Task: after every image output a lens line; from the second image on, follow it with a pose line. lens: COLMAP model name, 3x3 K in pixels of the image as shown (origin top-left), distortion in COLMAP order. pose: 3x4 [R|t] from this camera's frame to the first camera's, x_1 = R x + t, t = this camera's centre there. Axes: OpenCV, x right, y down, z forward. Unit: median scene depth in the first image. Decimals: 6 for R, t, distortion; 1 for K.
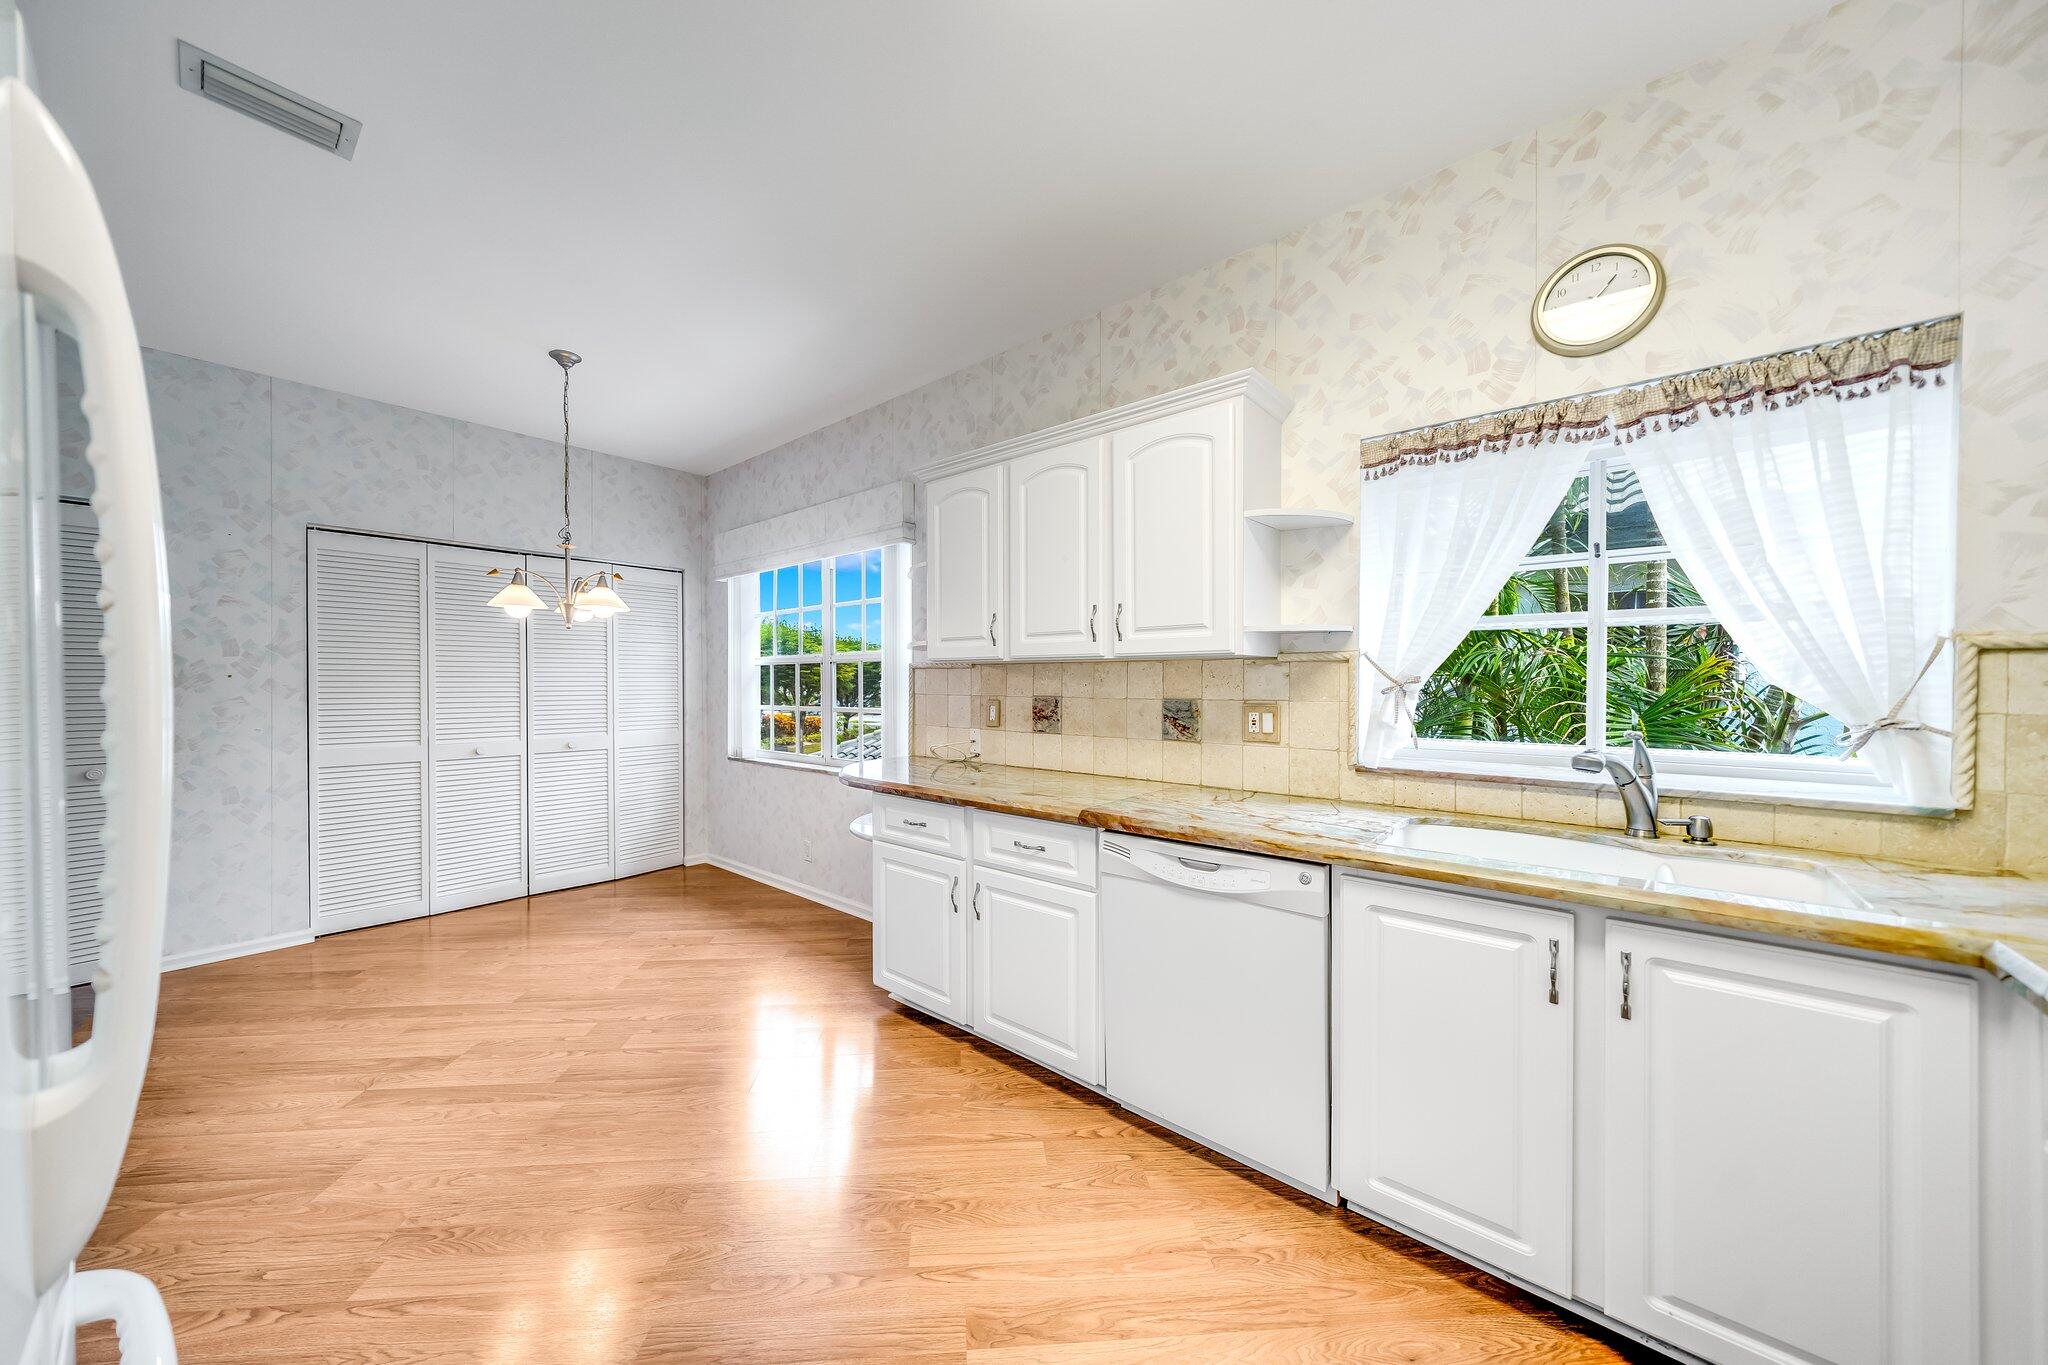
lens RADIAL K [[697.5, 0, 1011.6], [0, 697.5, 689.9], [0, 0, 1]] dist [0.001492, 0.000092]
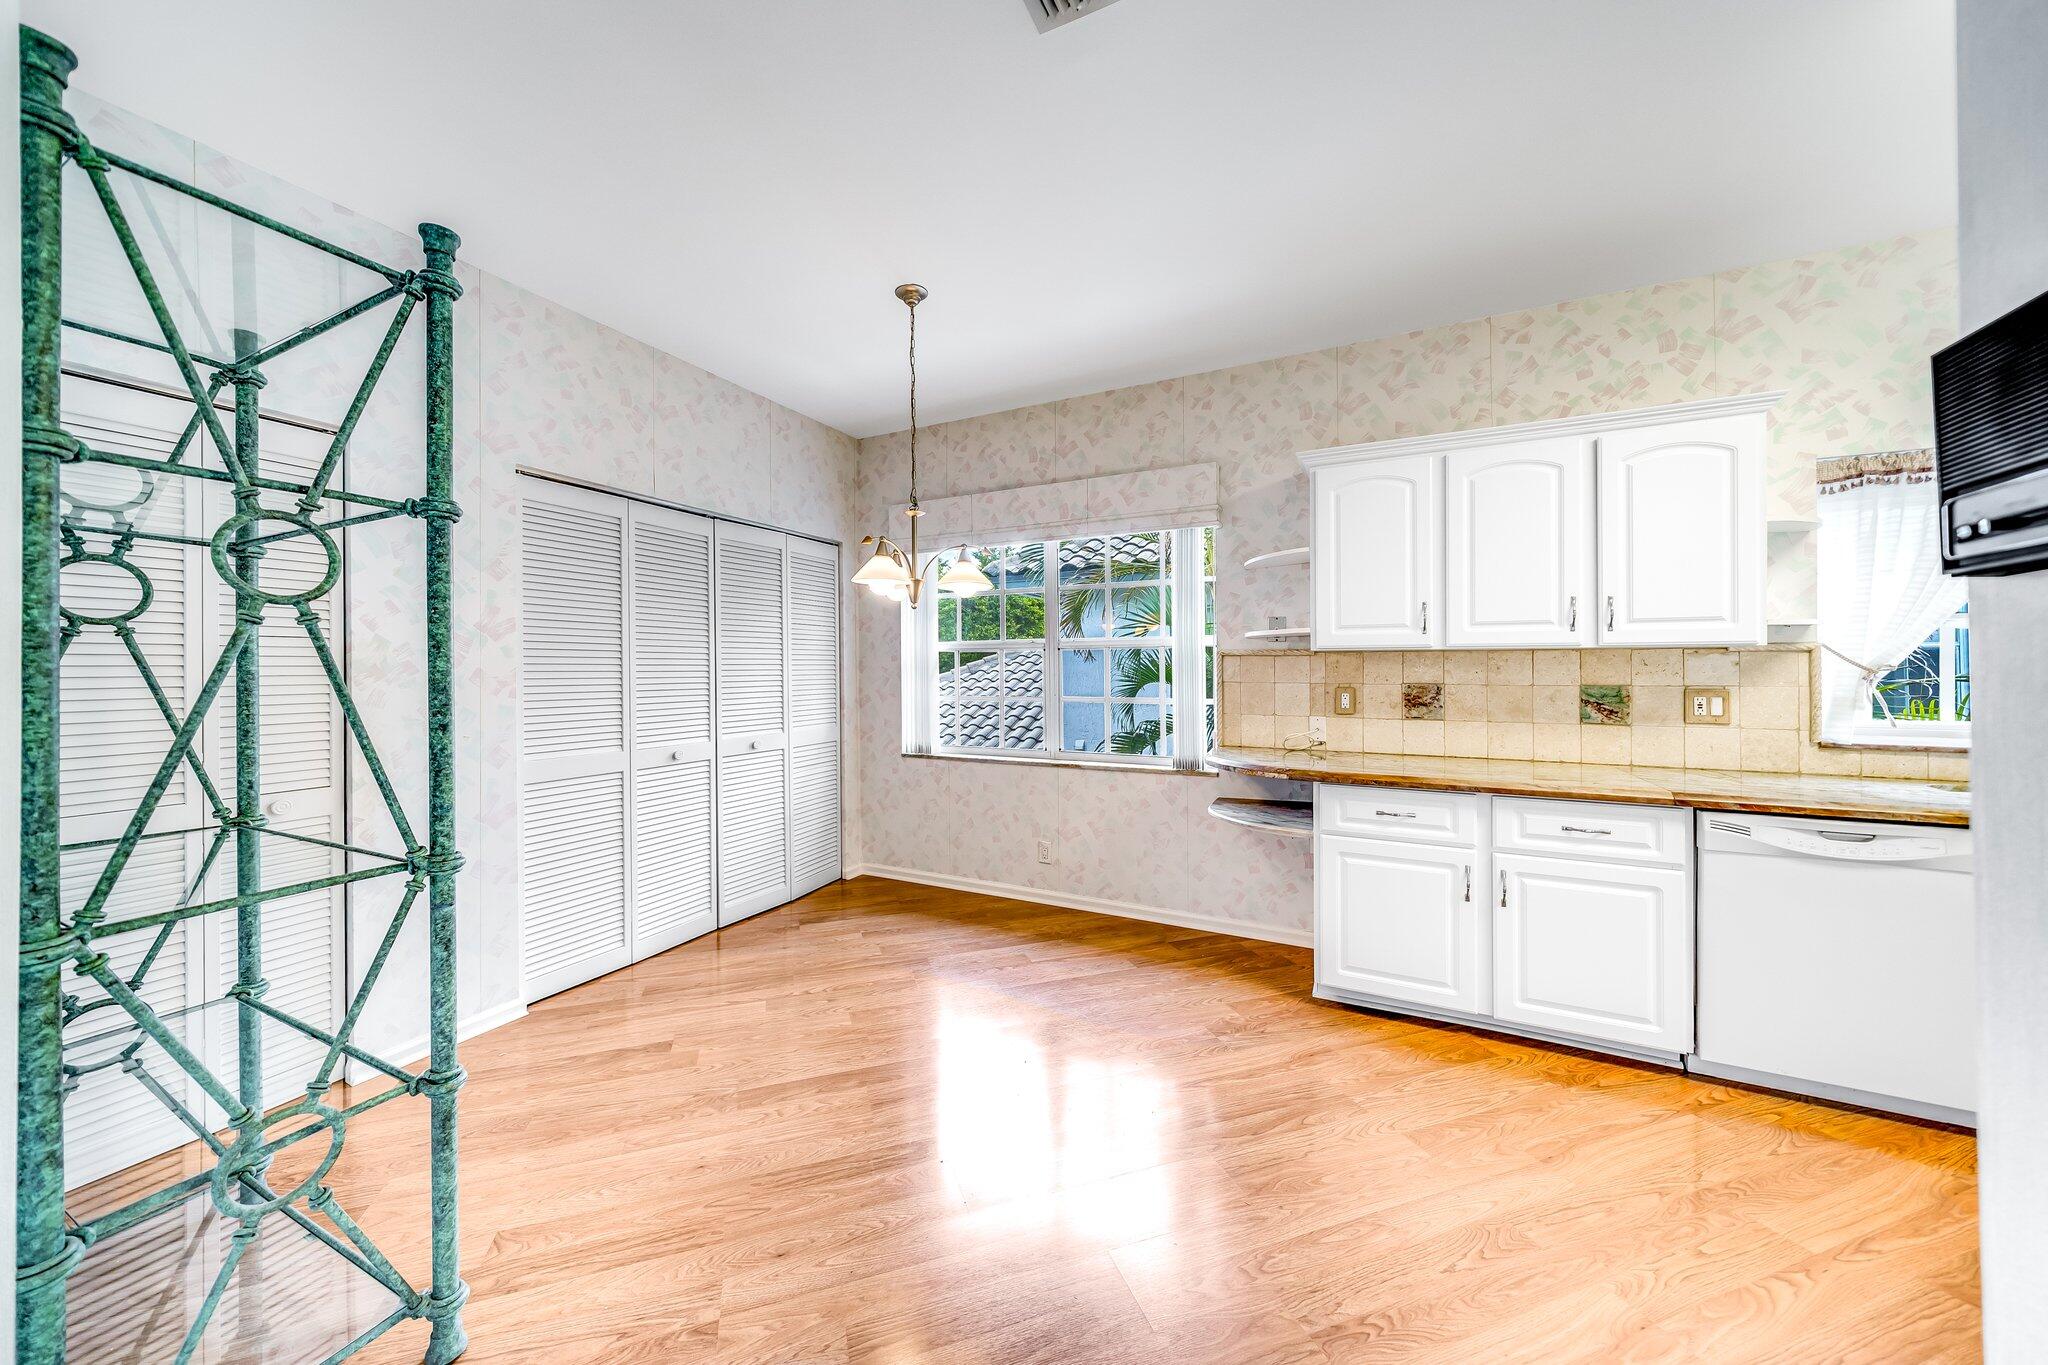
lens RADIAL K [[698.3, 0, 1011.6], [0, 698.3, 667.1], [0, 0, 1]] dist [0.000714, 0.000122]
pose [[0.970351, -0.002606, 0.241688, -0.883335], [0.005320, 0.999930, -0.010578, -0.008254], [-0.241643, 0.011550, 0.970296, 0.170966]]
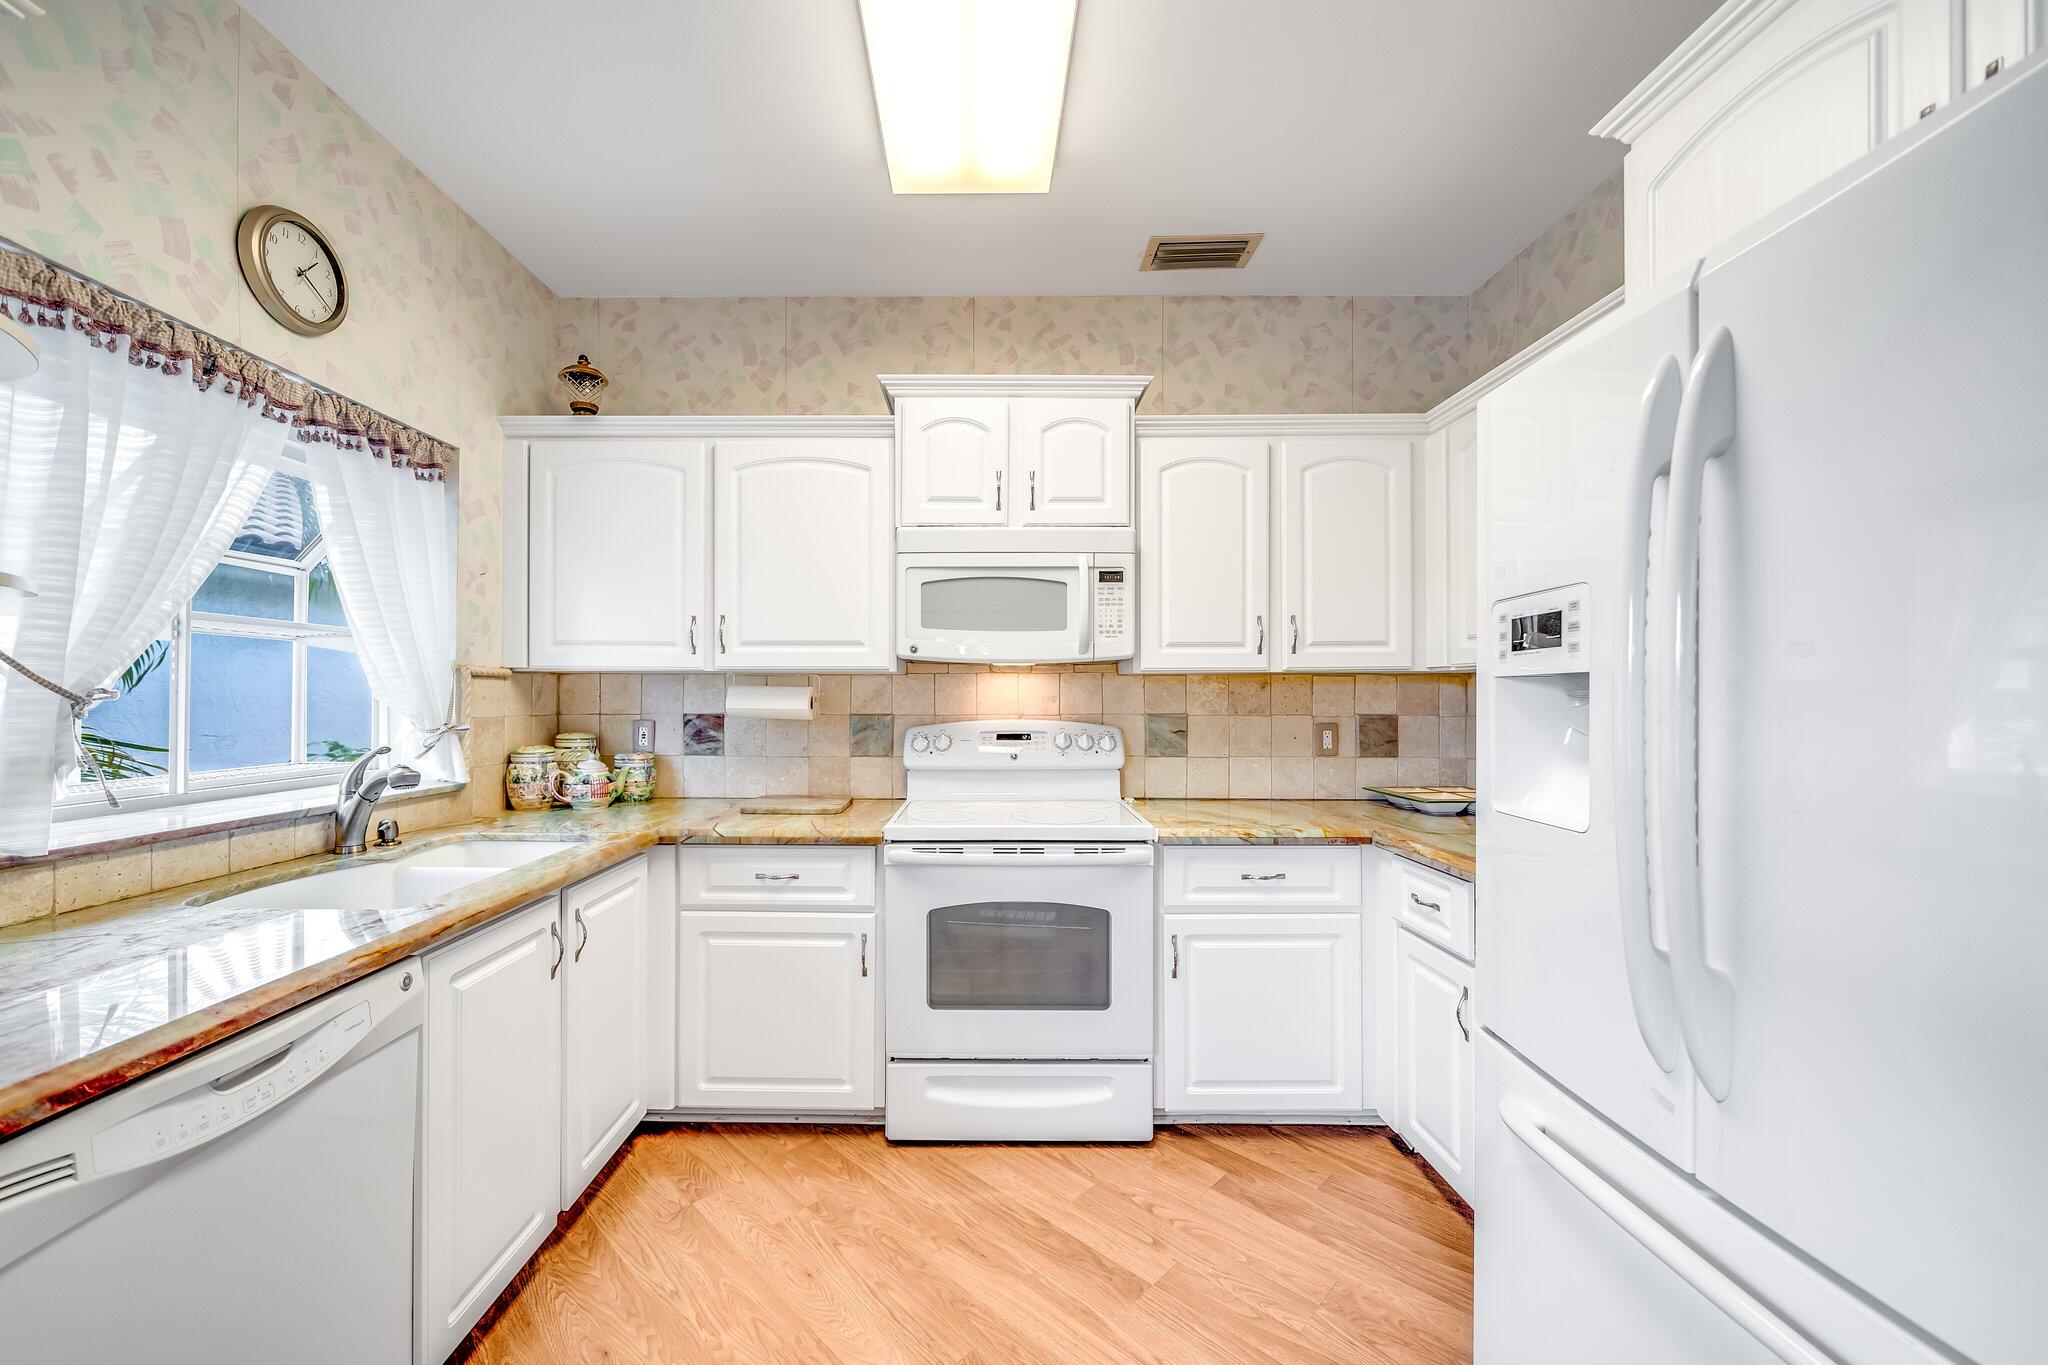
lens RADIAL K [[770.3, 0, 1020.2], [0, 770.3, 676.7], [0, 0, 1]] dist [-0.000046, -0.000050]
pose [[-0.675106, 0.014697, 0.737574, -0.355778], [0.003371, 0.999853, -0.016838, -0.012091], [-0.737713, -0.008881, -0.675056, 0.673447]]
